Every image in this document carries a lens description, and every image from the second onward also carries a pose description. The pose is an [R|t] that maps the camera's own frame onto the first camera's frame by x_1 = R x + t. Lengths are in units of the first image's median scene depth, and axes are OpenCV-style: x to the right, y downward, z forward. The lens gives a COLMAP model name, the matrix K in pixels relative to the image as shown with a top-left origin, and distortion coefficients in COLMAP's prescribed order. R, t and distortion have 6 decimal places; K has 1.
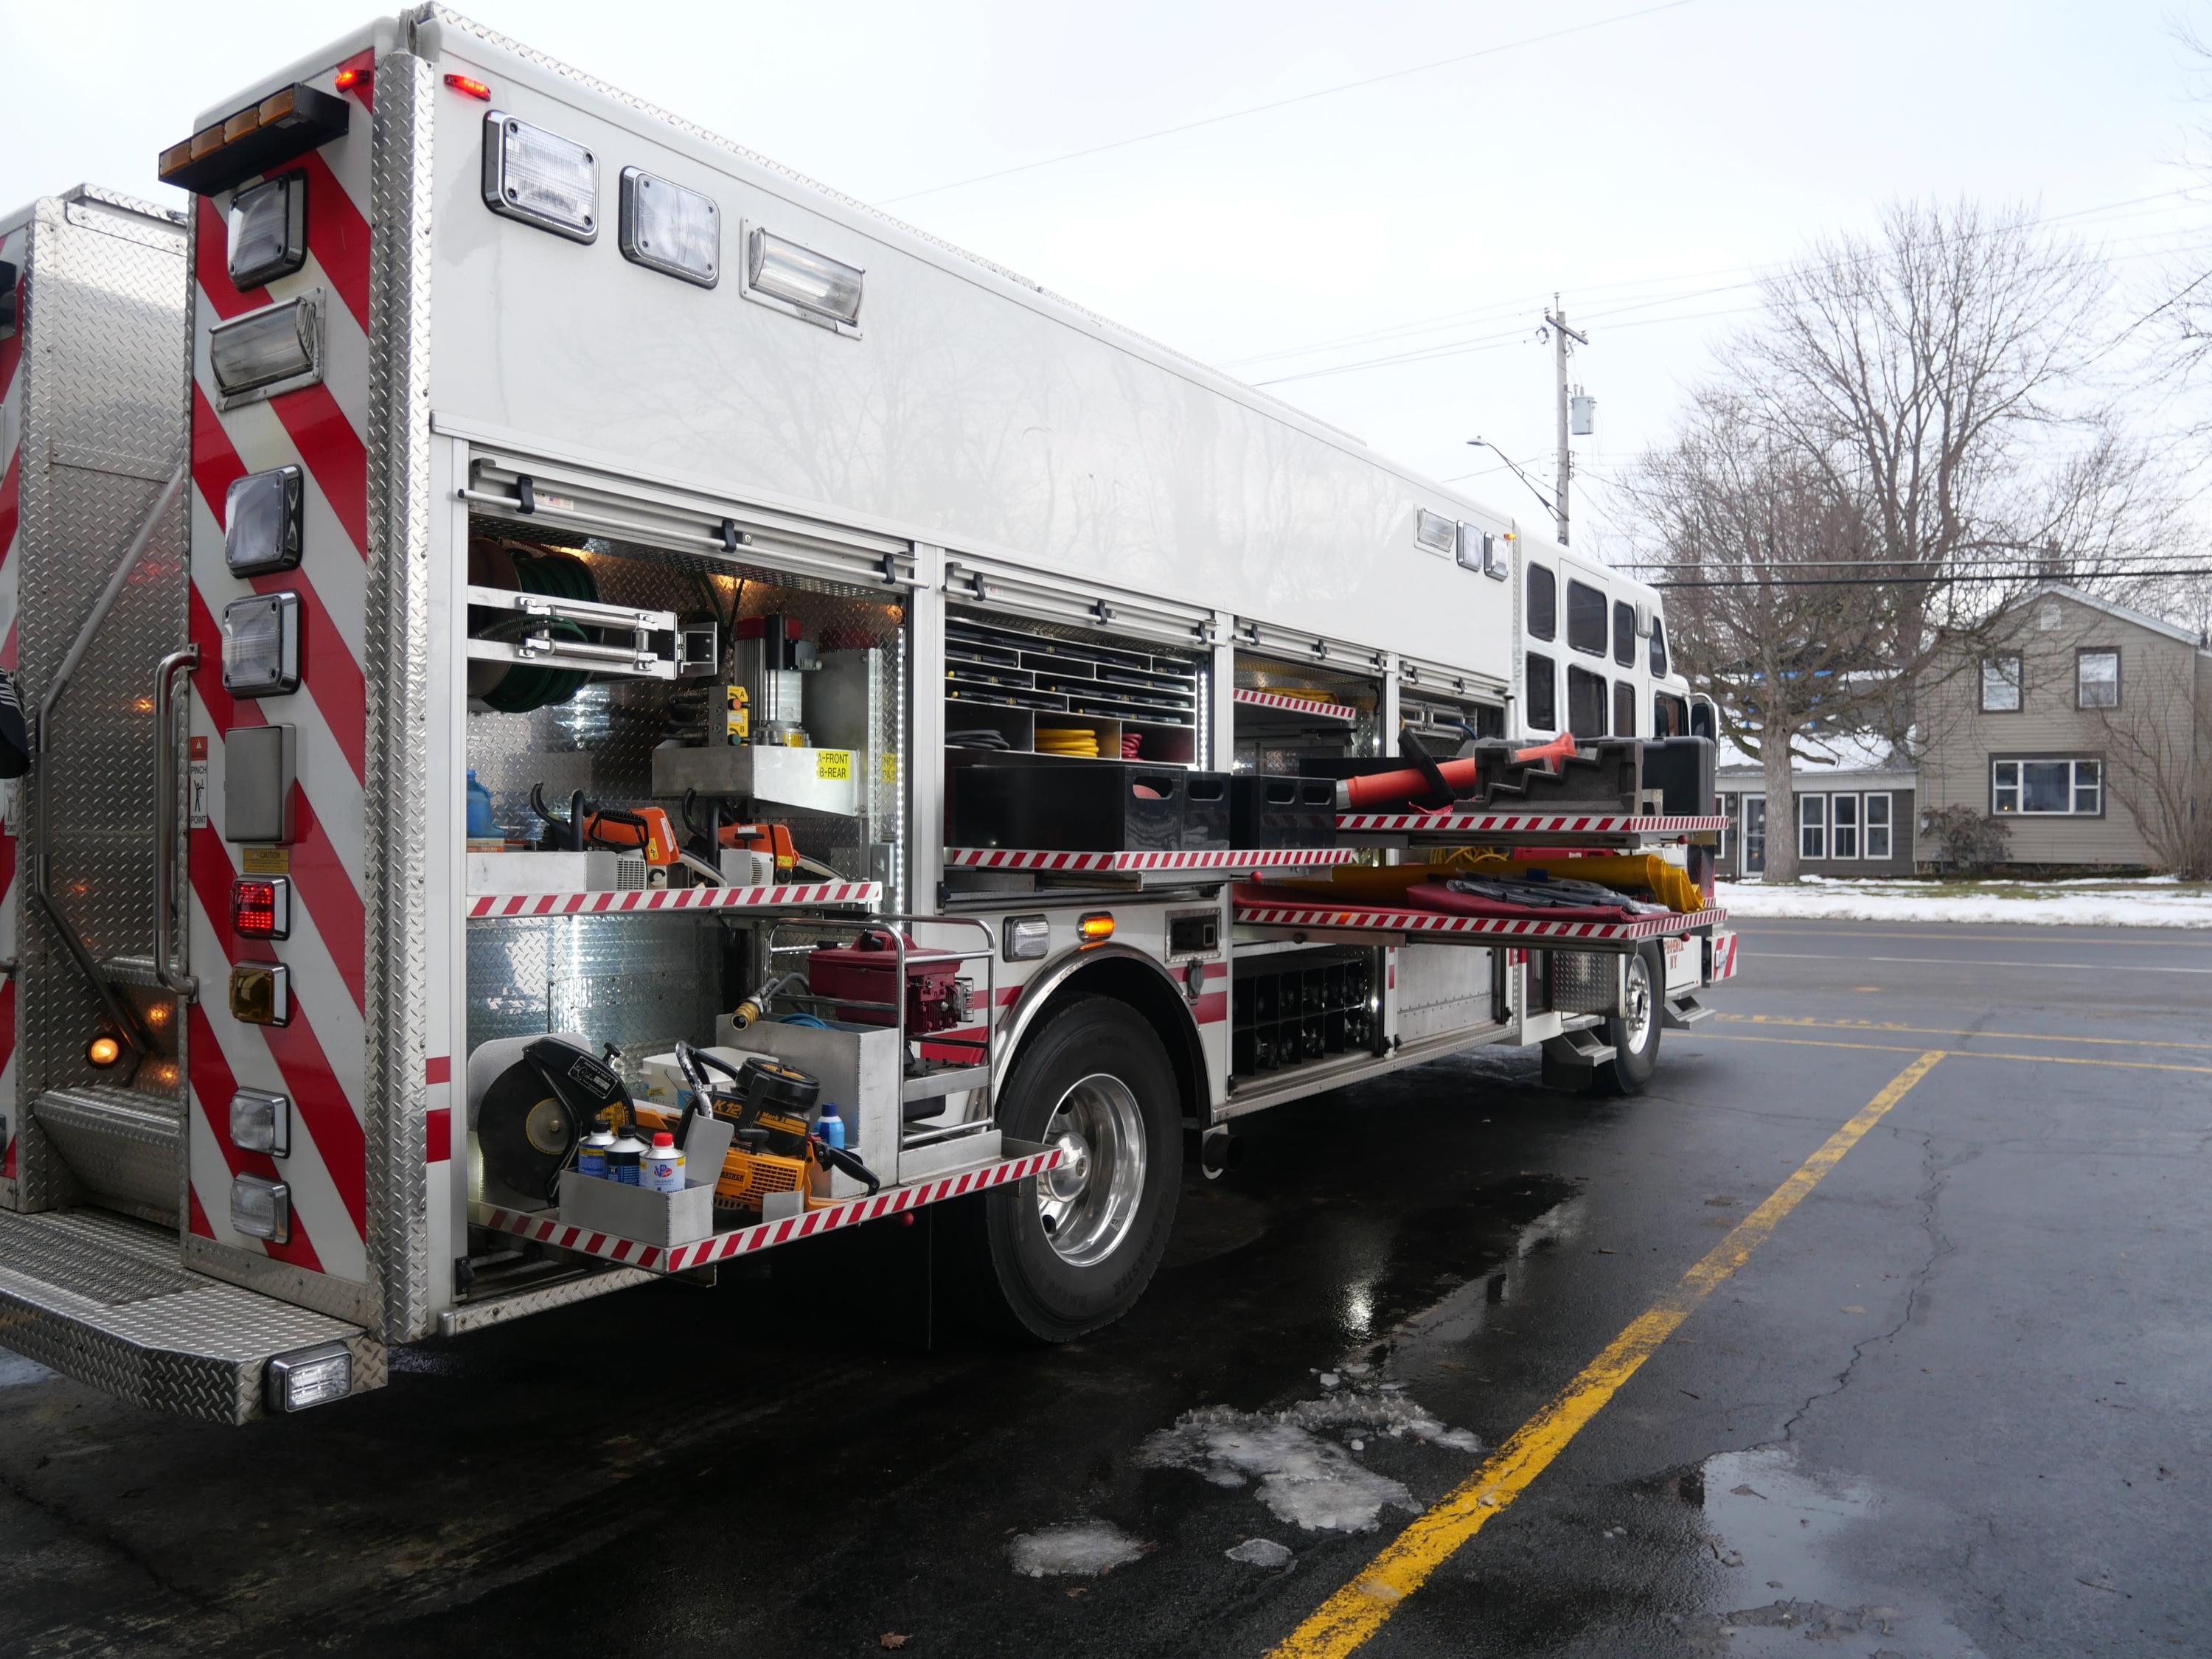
lens RADIAL K [[1622.3, 0, 1103.1], [0, 1622.3, 824.4], [0, 0, 1]] dist [-0.073985, 0.034040]
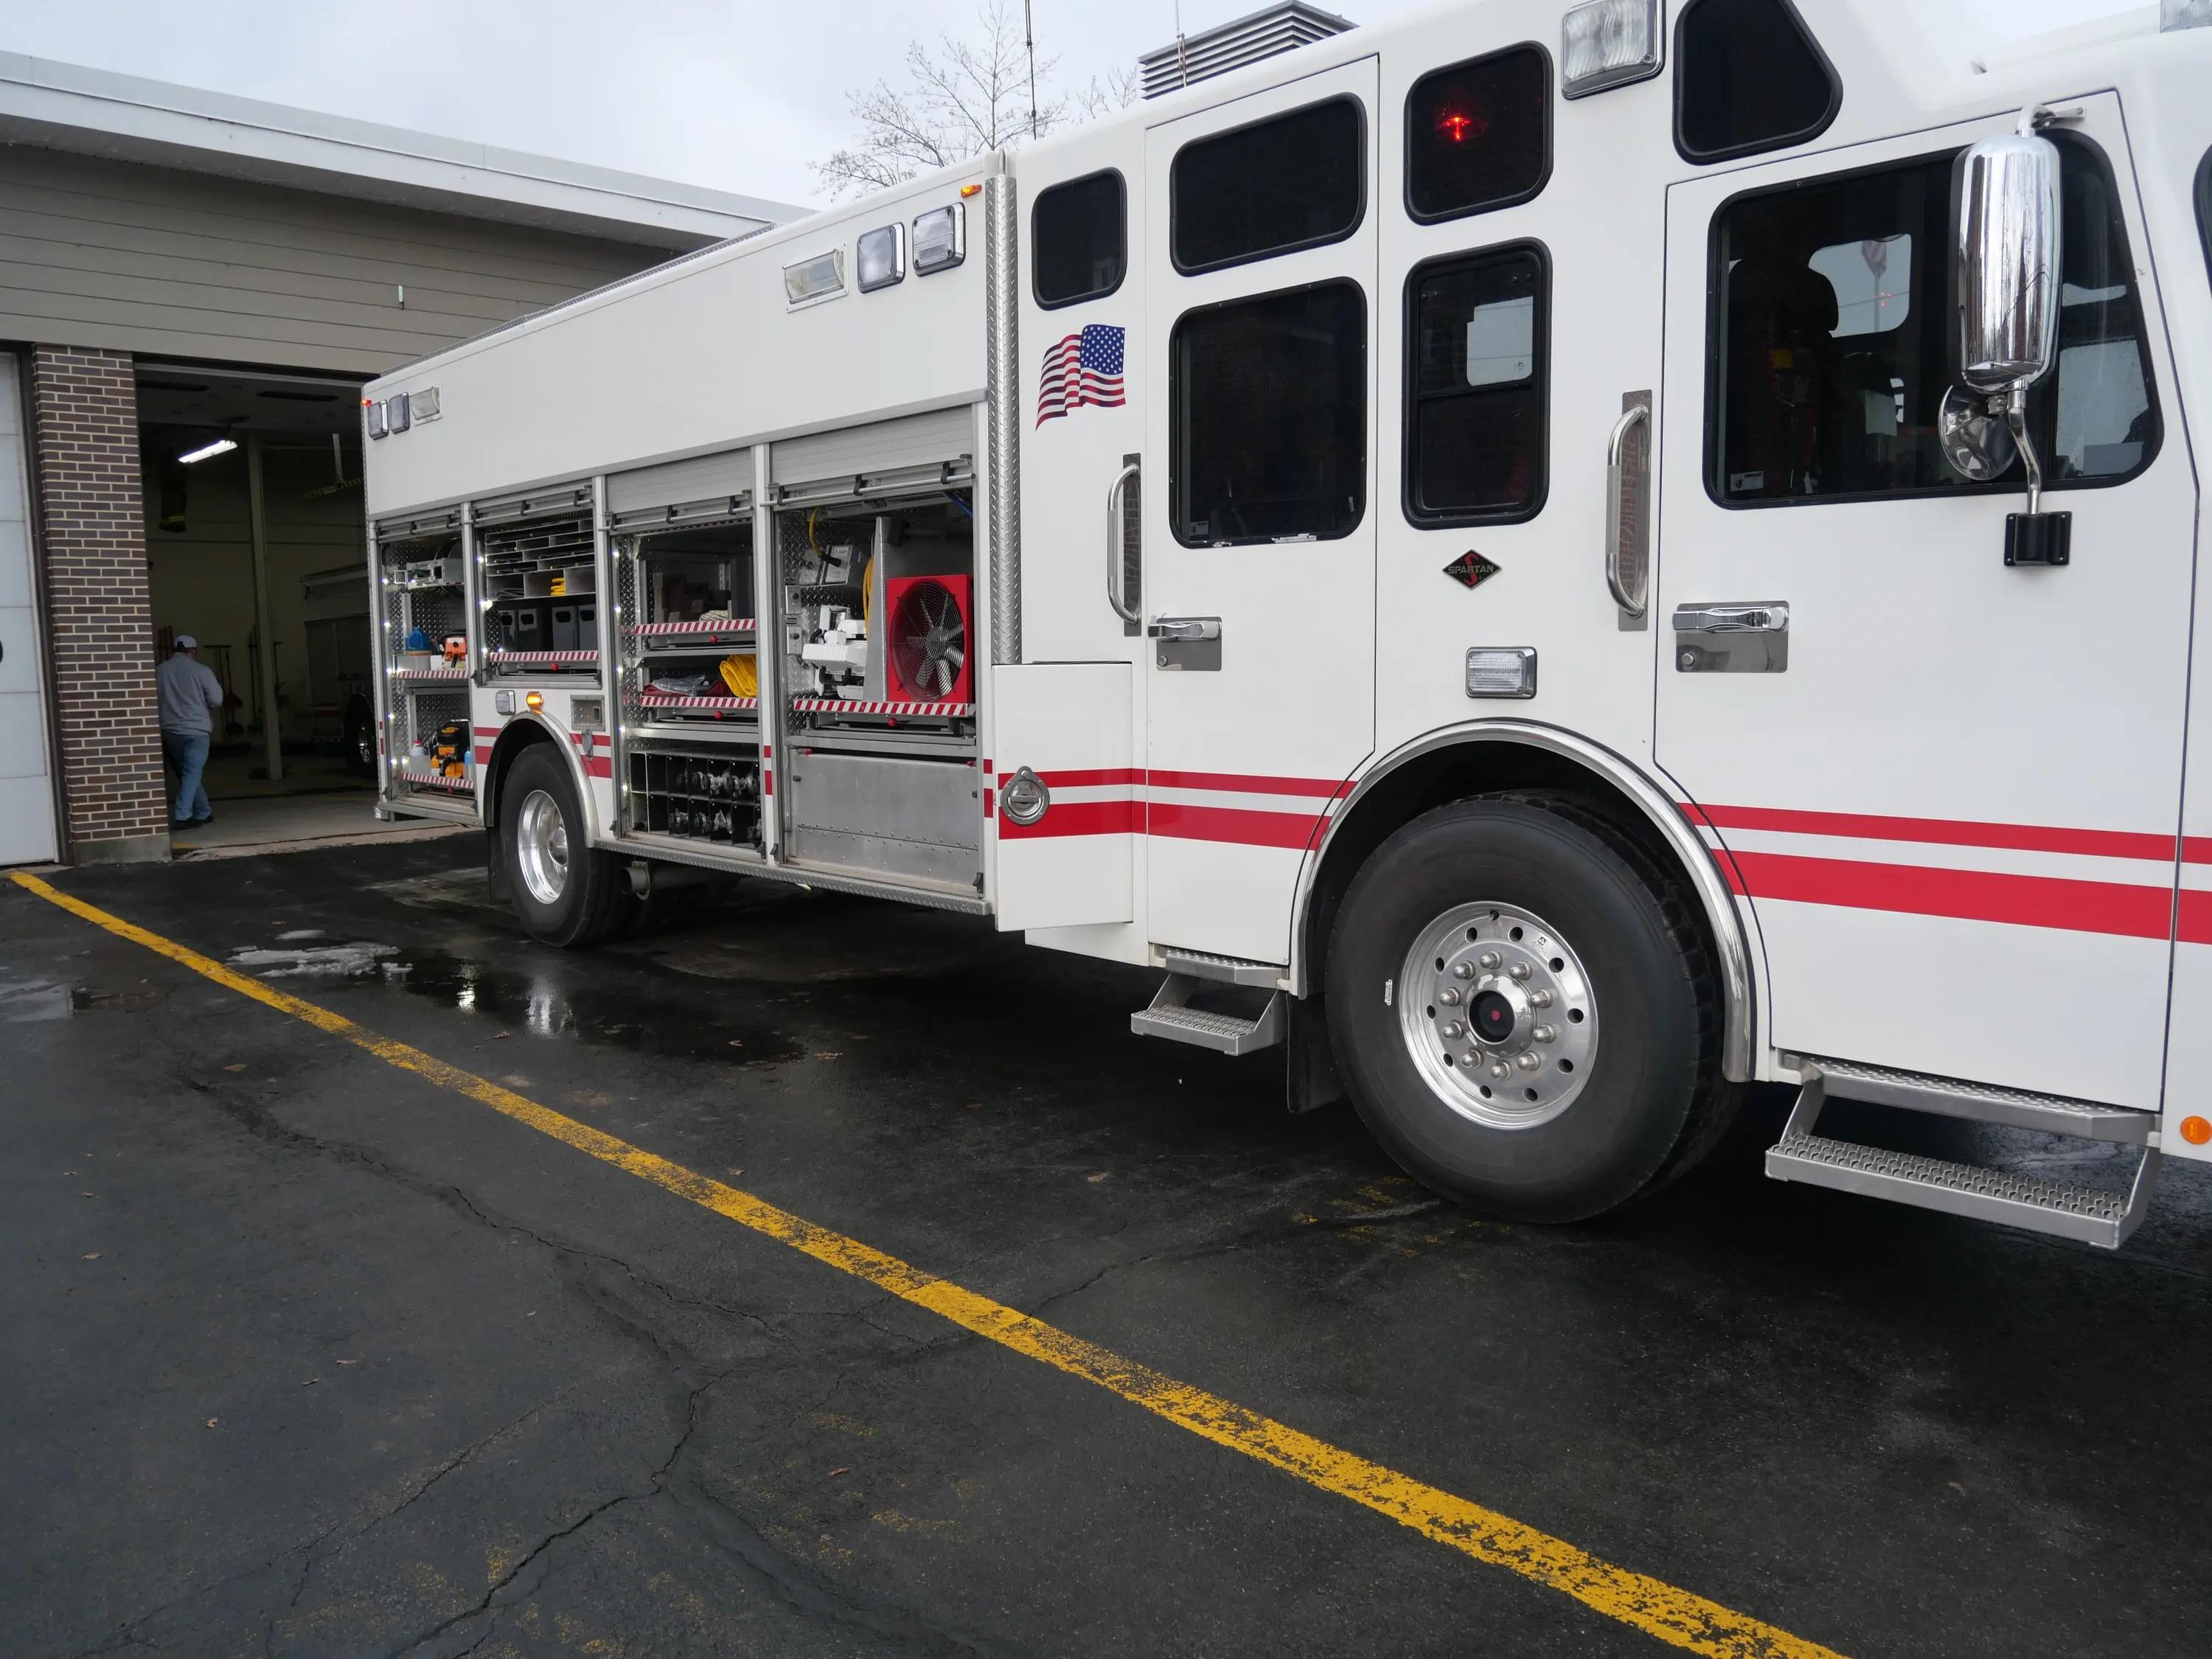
lens RADIAL K [[1625.7, 0, 1099.8], [0, 1625.7, 826.2], [0, 0, 1]] dist [-0.055951, 0.006353]
pose [[-0.221761, 0.088193, -0.971104, 1.908670], [0.002749, 0.995954, 0.089822, 0.059487], [0.975097, 0.017250, -0.221107, 2.489918]]
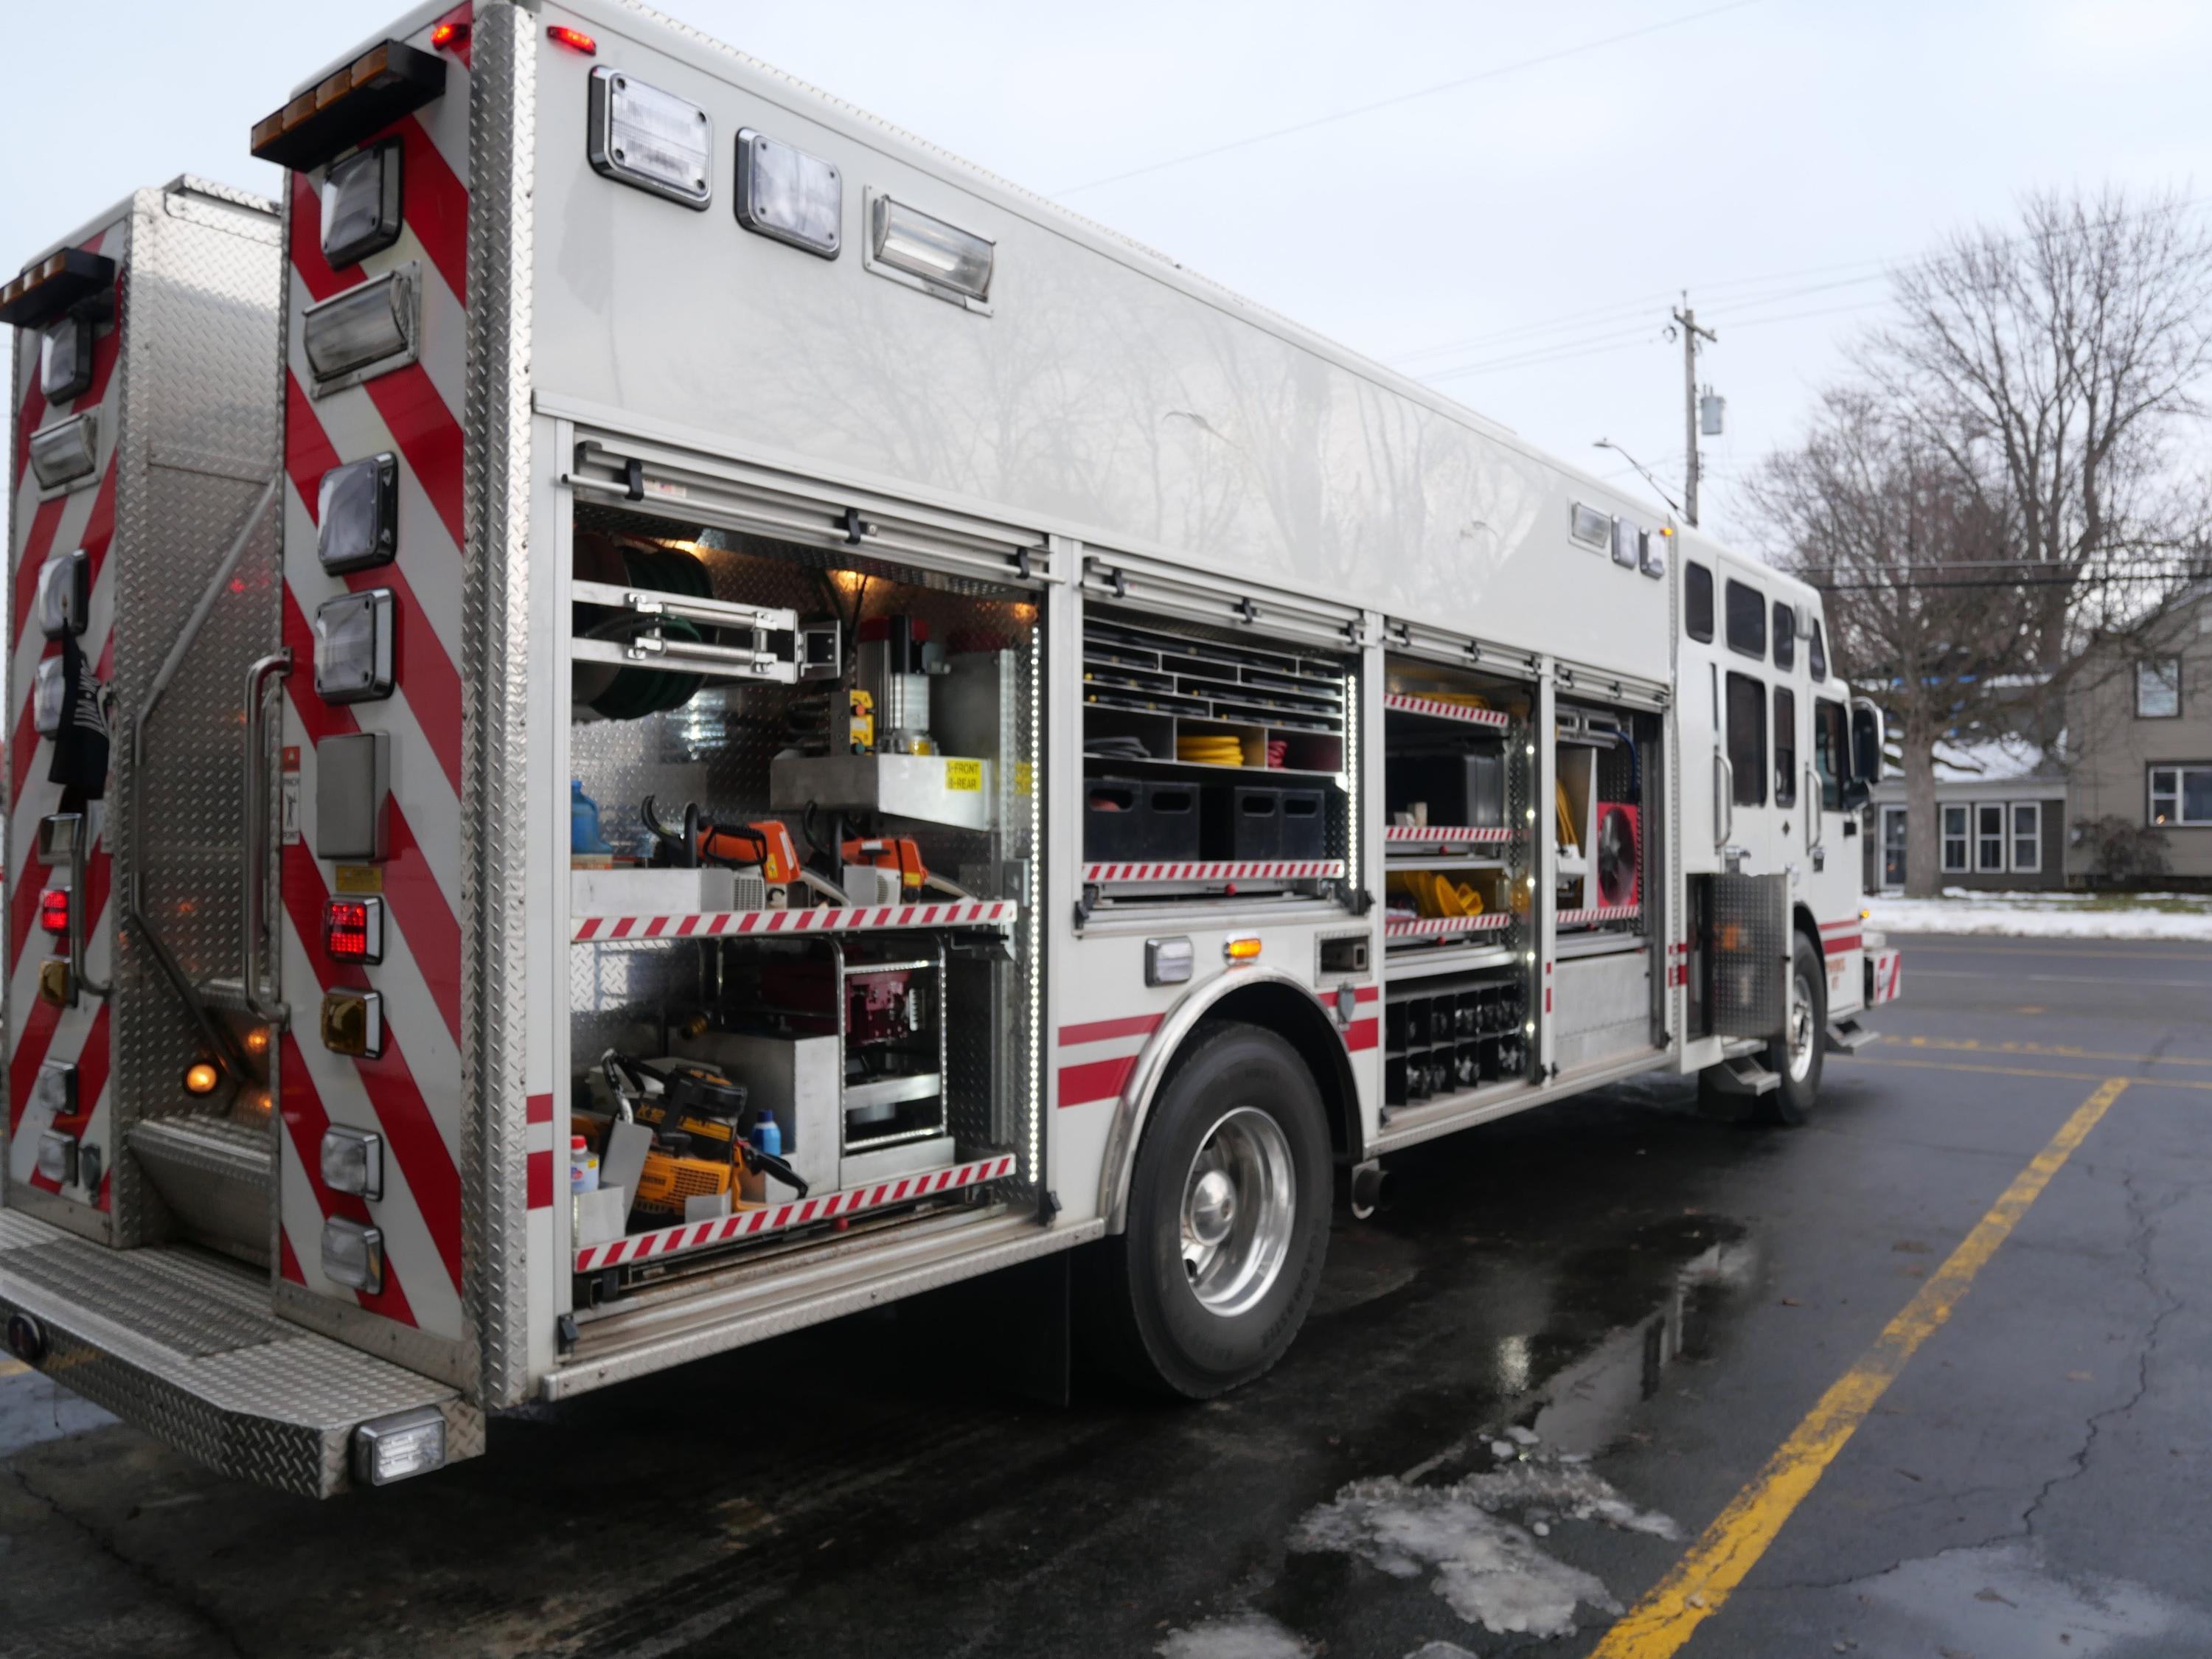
lens RADIAL K [[1623.6, 0, 1091.8], [0, 1623.6, 821.8], [0, 0, 1]] dist [-0.054553, 0.014054]
pose [[0.997111, -0.002016, -0.075927, -0.025003], [0.001293, 0.999953, -0.009571, -0.001087], [0.075942, 0.009445, 0.997067, 0.085558]]
